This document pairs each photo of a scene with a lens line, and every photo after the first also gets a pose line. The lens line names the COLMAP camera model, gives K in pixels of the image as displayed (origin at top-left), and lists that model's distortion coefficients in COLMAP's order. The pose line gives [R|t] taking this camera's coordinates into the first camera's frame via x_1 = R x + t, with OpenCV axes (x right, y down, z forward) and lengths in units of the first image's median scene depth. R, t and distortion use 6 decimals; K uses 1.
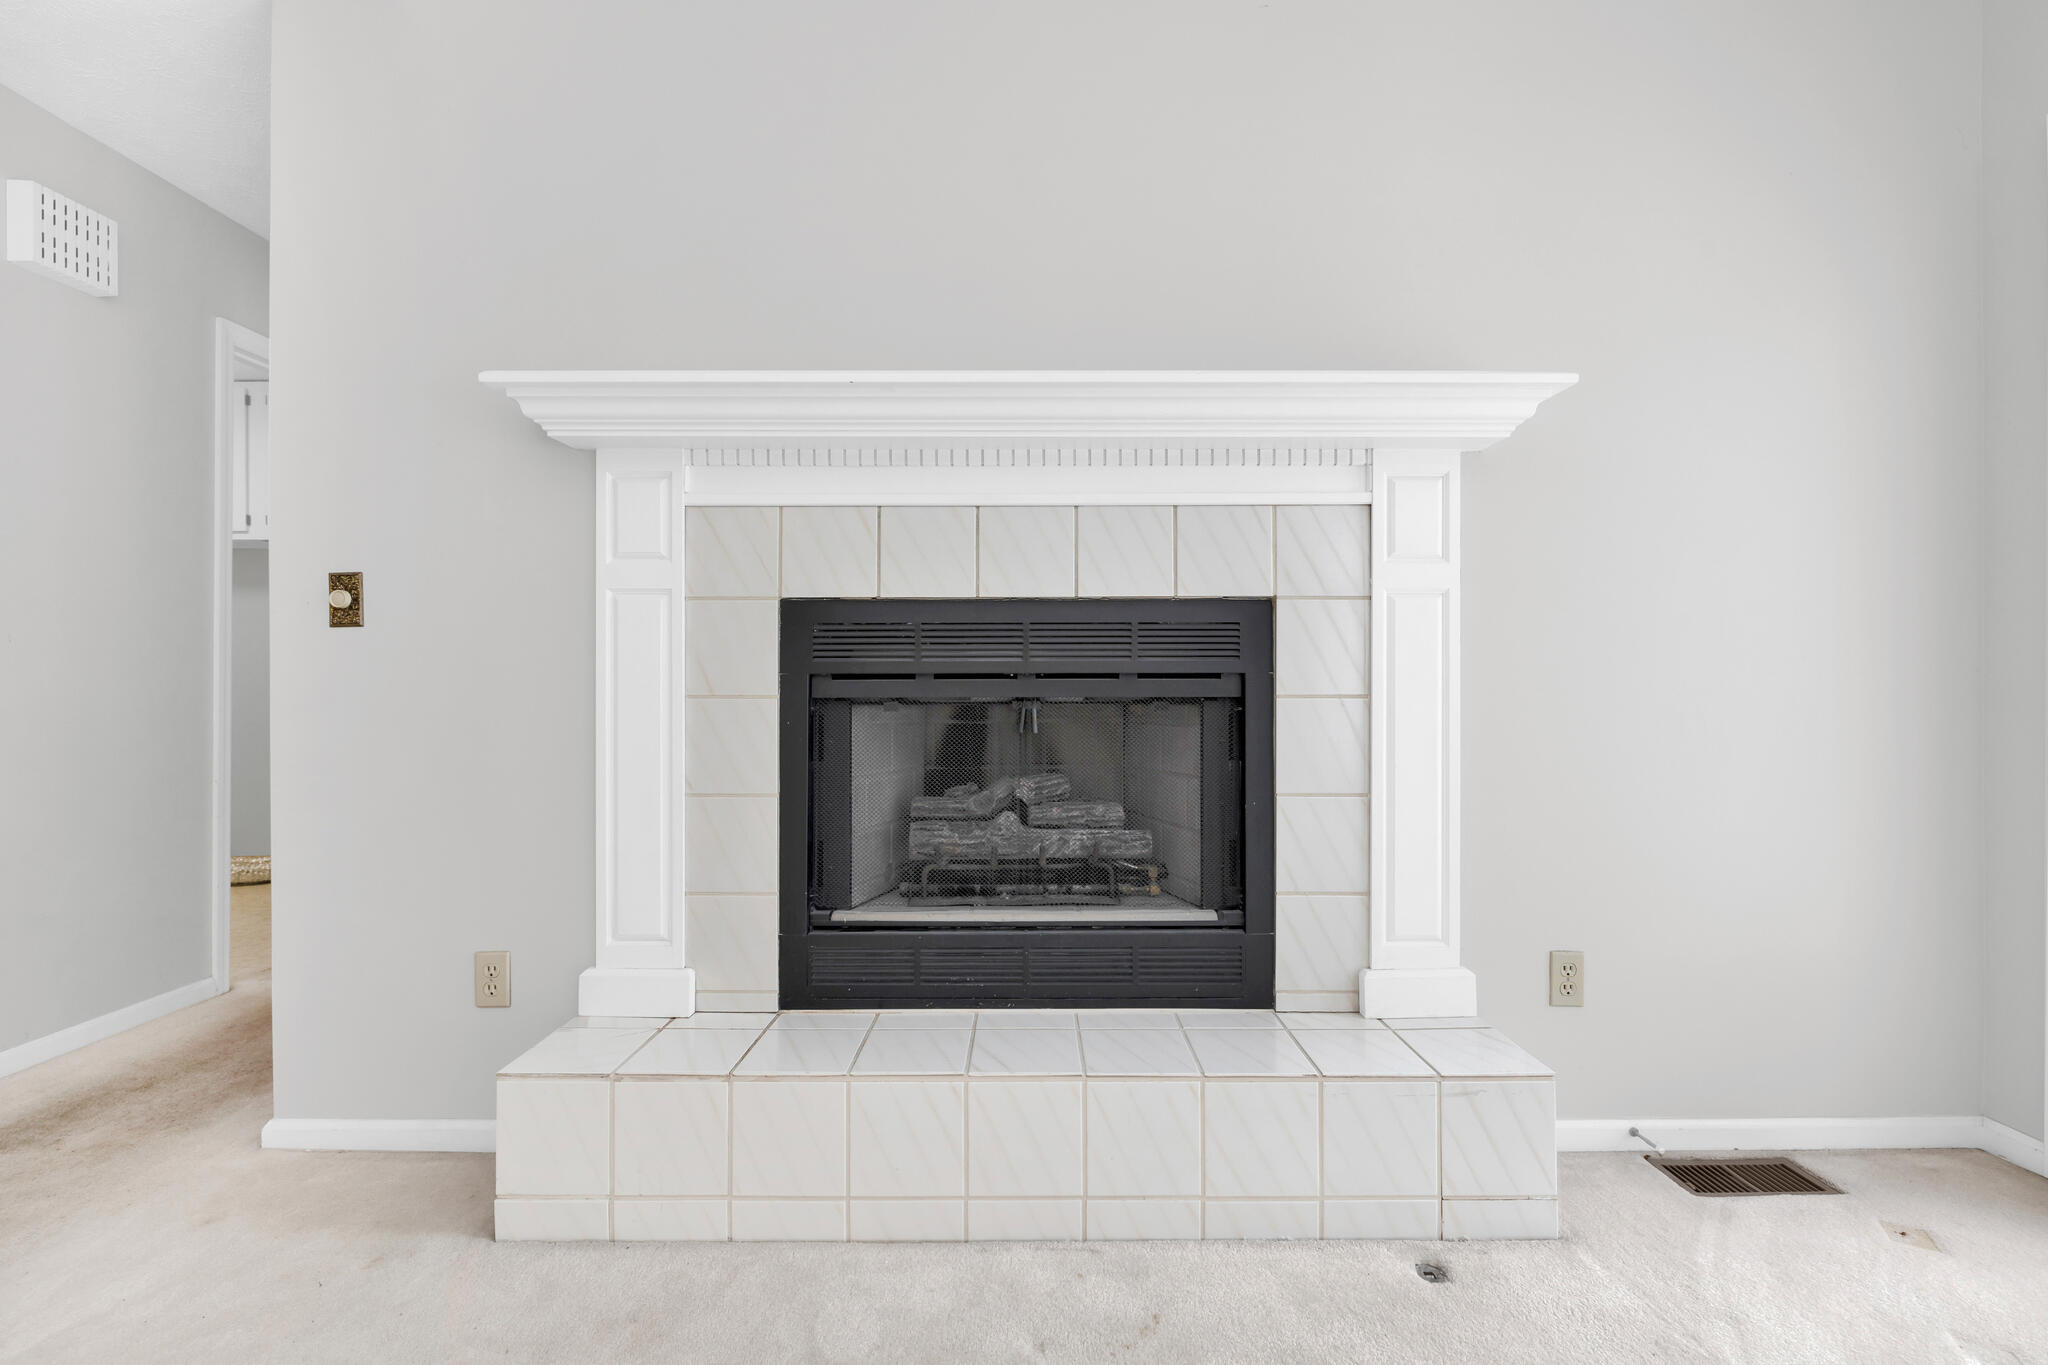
lens RADIAL K [[863.1, 0, 1027.5], [0, 863.1, 691.0], [0, 0, 1]] dist [-0.000591, 0.000248]
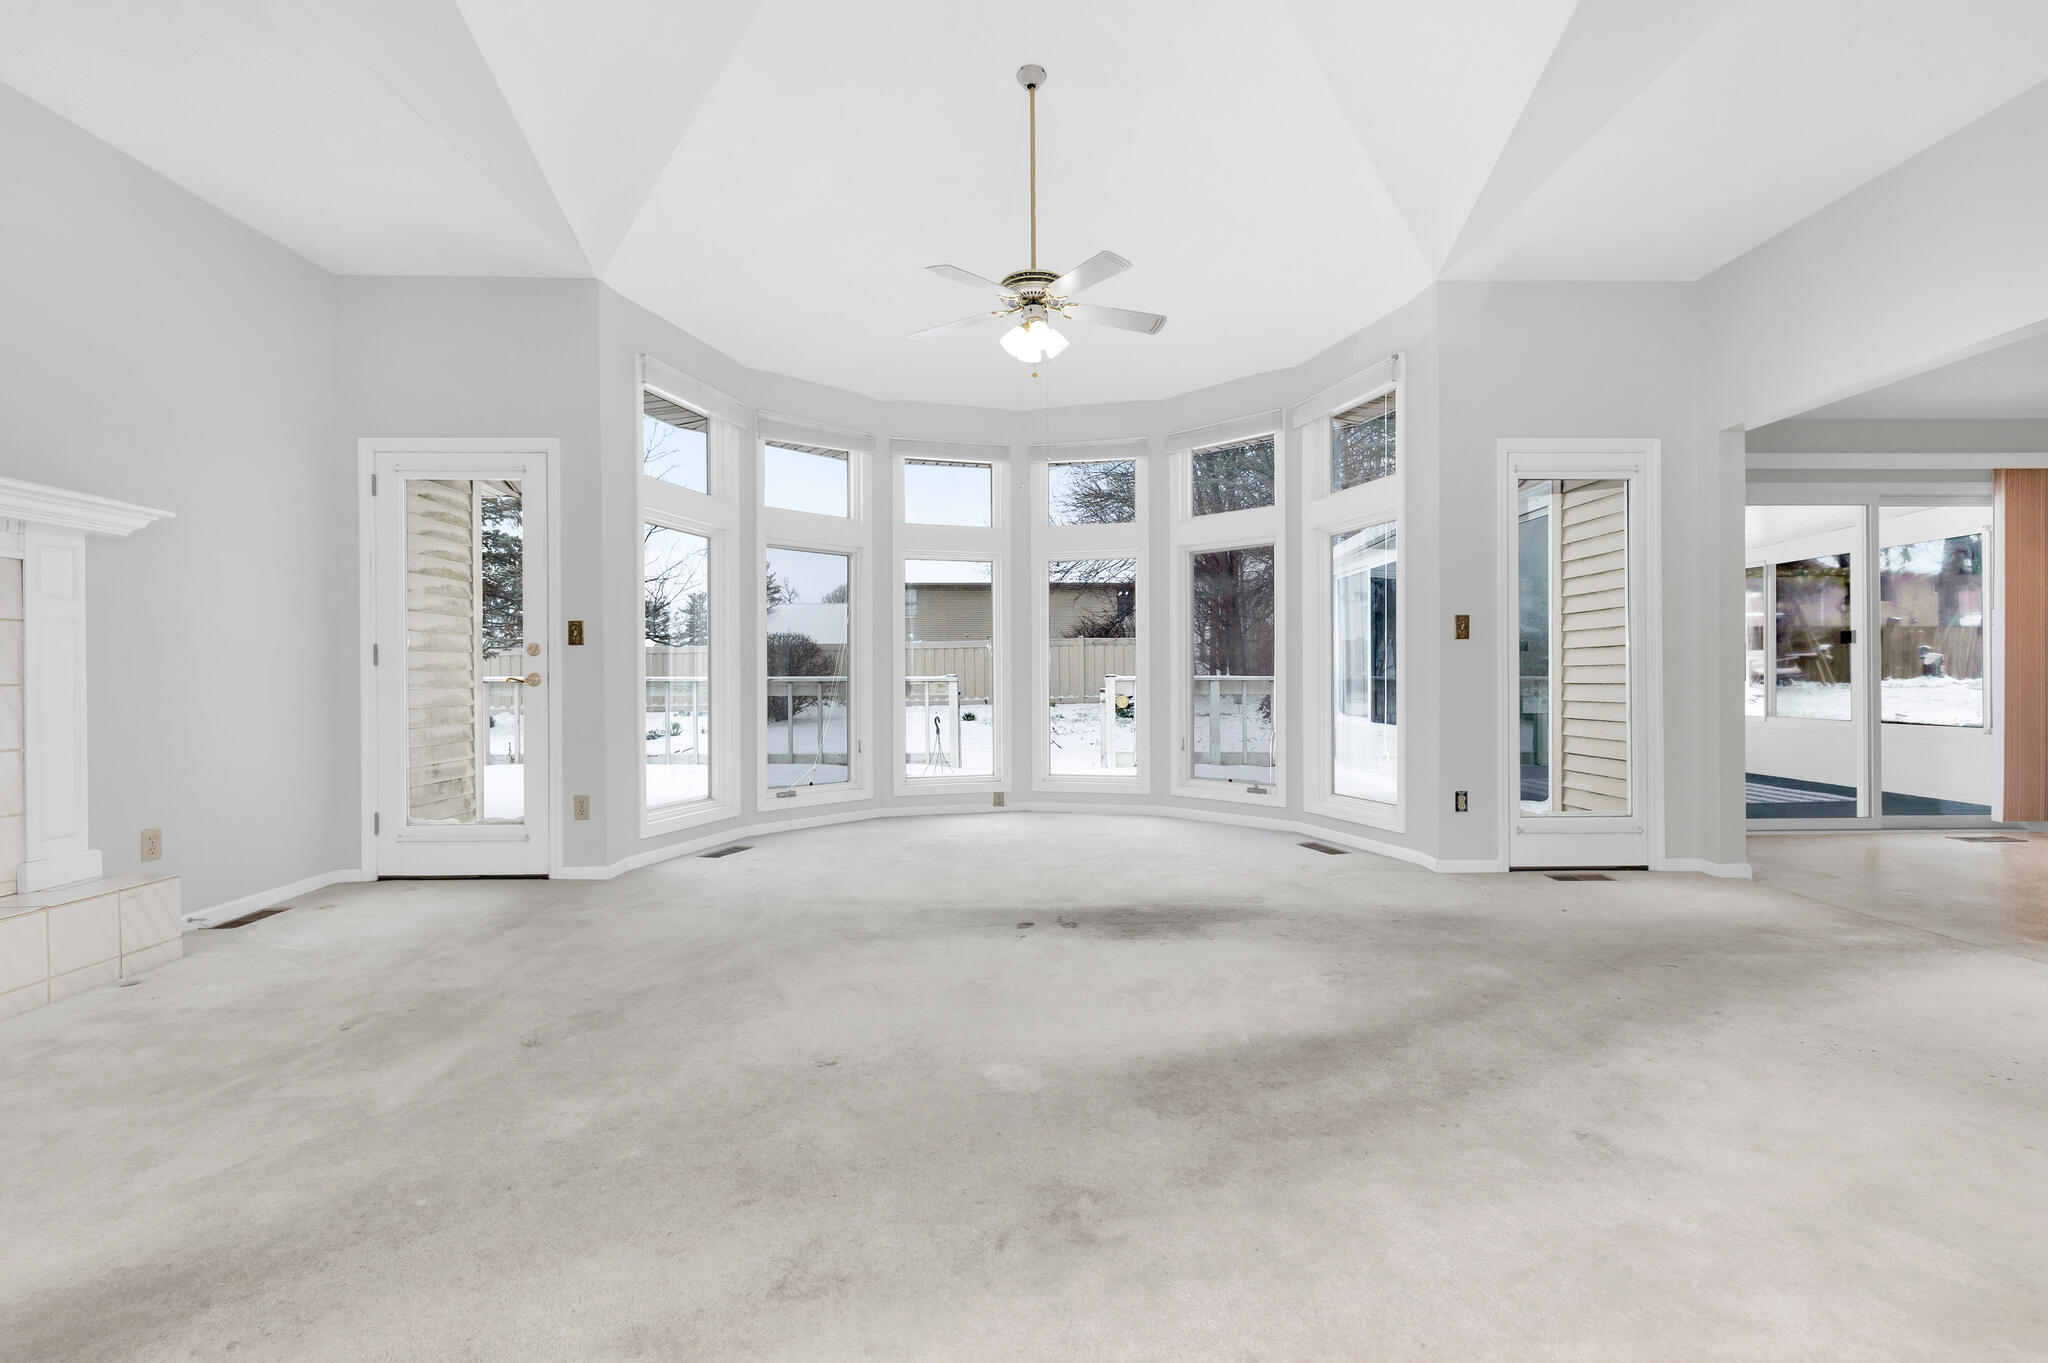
lens RADIAL K [[873.2, 0, 1028.8], [0, 873.2, 679.9], [0, 0, 1]] dist [0.007003, 0.000465]
pose [[-0.019717, -0.003113, 0.999801, -1.197517], [0.005444, 0.999980, 0.003221, 0.001616], [-0.999791, 0.005507, -0.019699, -0.749218]]
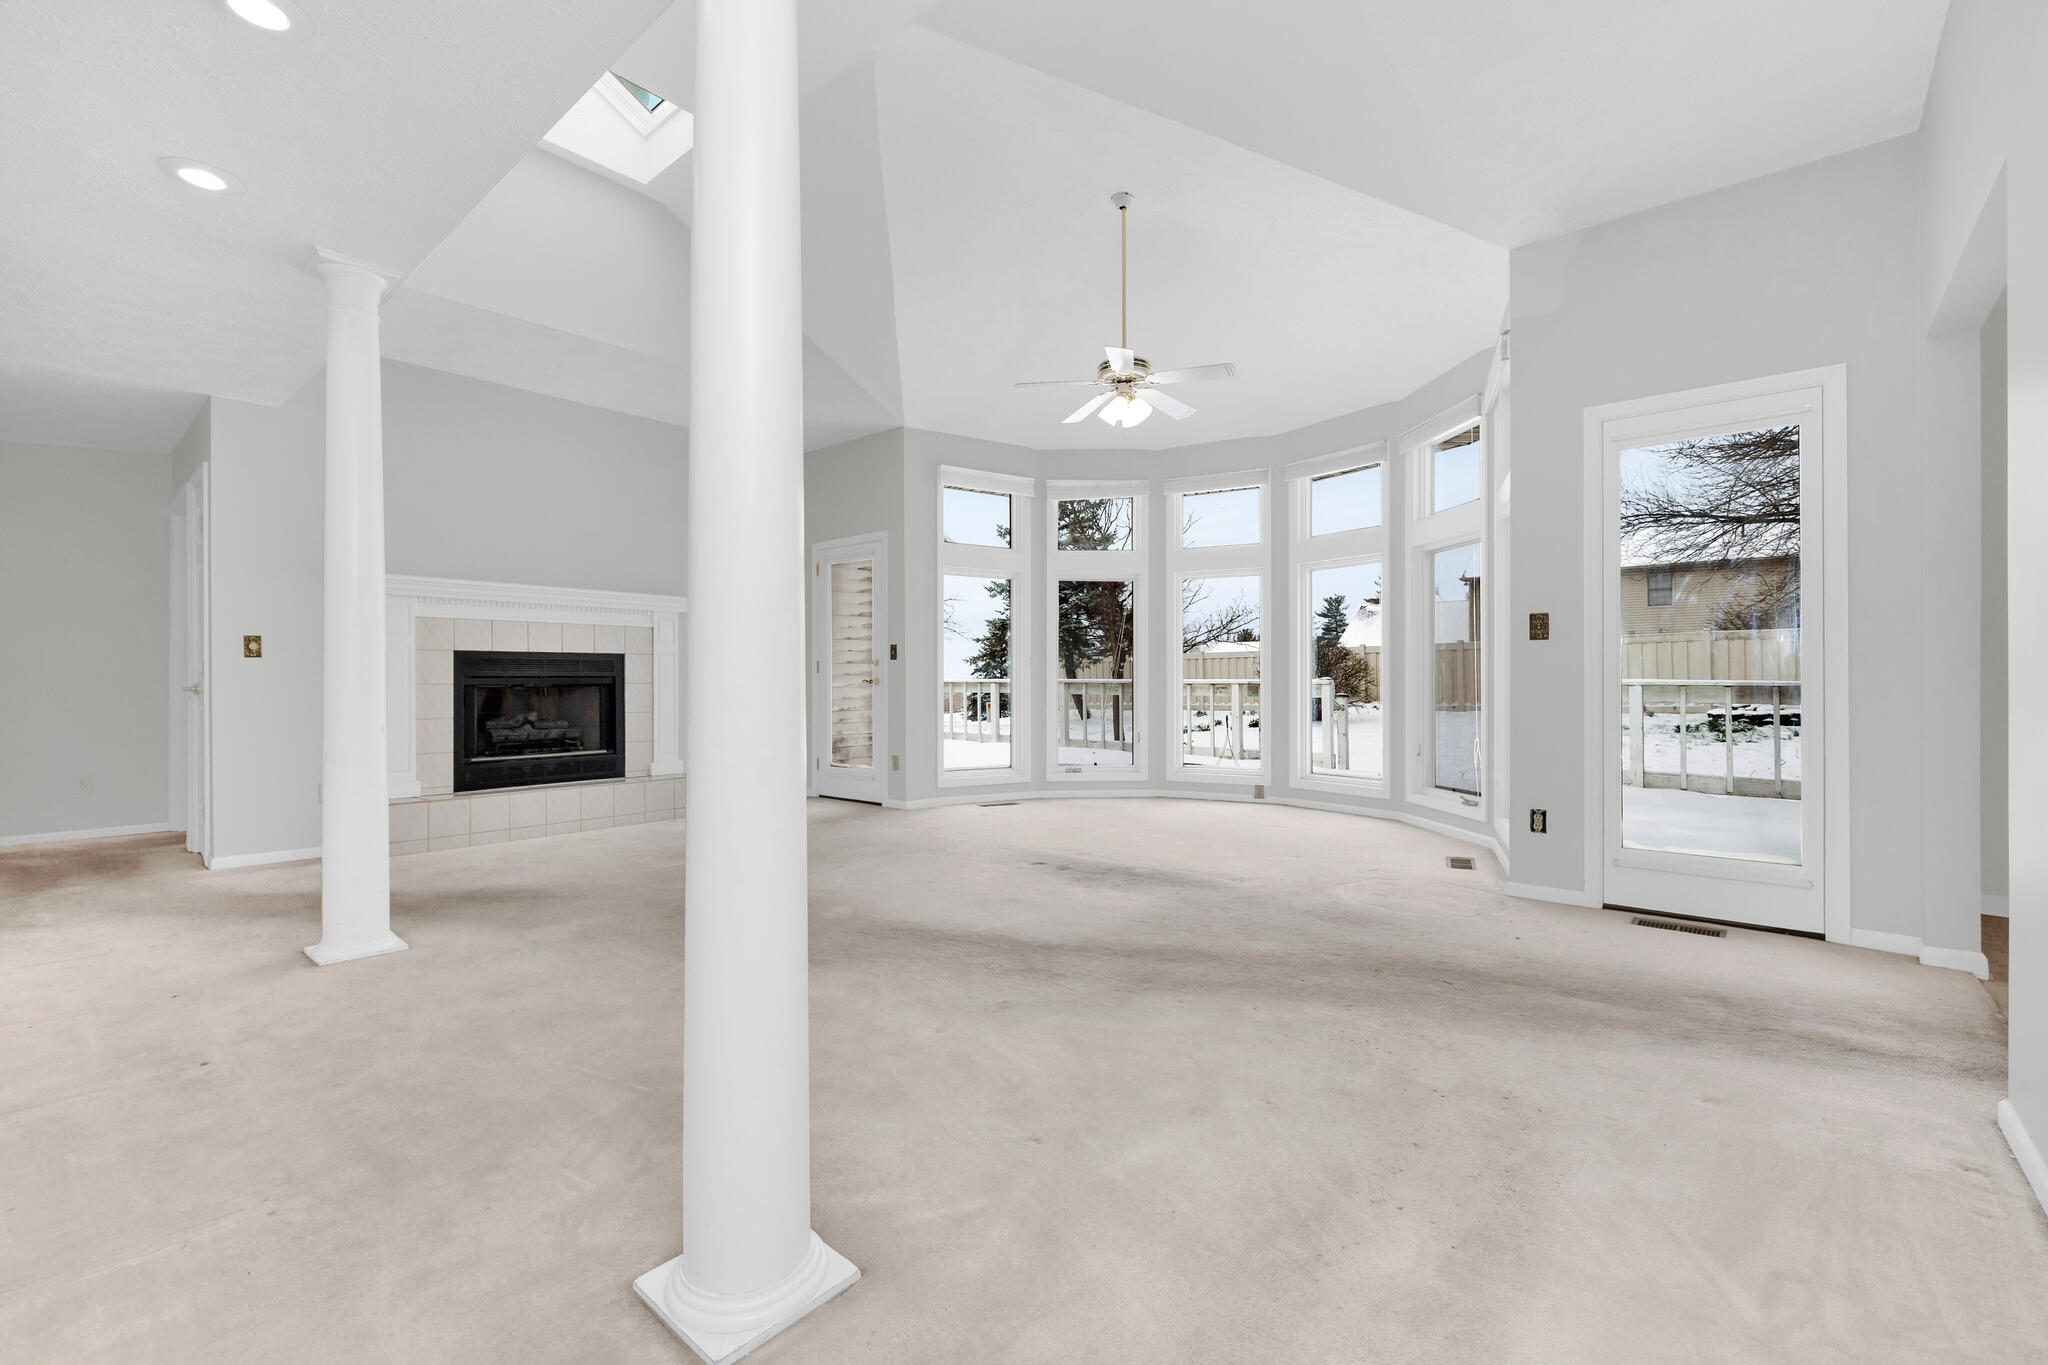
lens RADIAL K [[873.2, 0, 1028.8], [0, 873.2, 680.9], [0, 0, 1]] dist [0.007003, 0.000465]
pose [[0.647494, -0.001675, 0.762069, -1.276467], [0.002807, 0.999996, -0.000187, 0.000378], [-0.762066, 0.002261, 0.647496, -2.376588]]
